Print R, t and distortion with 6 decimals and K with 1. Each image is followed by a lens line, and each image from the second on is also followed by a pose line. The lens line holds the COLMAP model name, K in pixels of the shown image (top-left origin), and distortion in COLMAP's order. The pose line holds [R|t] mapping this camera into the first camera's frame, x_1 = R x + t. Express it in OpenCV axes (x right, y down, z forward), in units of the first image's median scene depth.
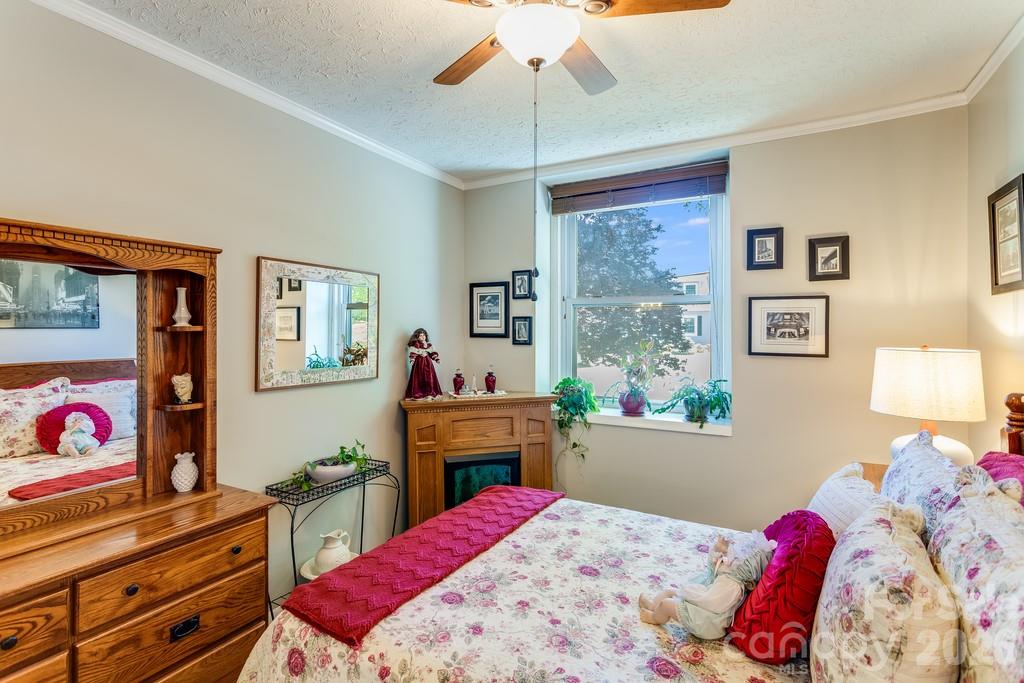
lens RADIAL K [[499.4, 0, 506.5], [0, 499.4, 330.6], [0, 0, 1]] dist [0.003815, 0.001554]
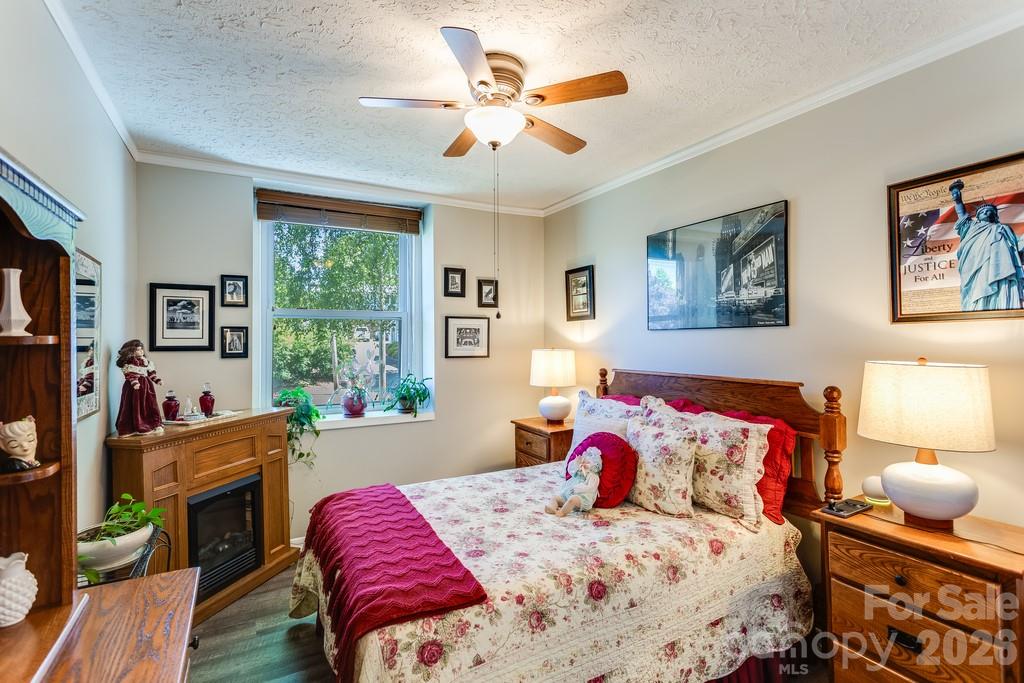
lens RADIAL K [[499.4, 0, 501.9], [0, 499.4, 341.3], [0, 0, 1]] dist [0.003815, 0.001554]
pose [[0.516601, -0.005976, 0.856205, -0.595269], [0.008601, 0.999961, 0.001789, 0.000979], [-0.856183, 0.006440, 0.516633, 0.153020]]
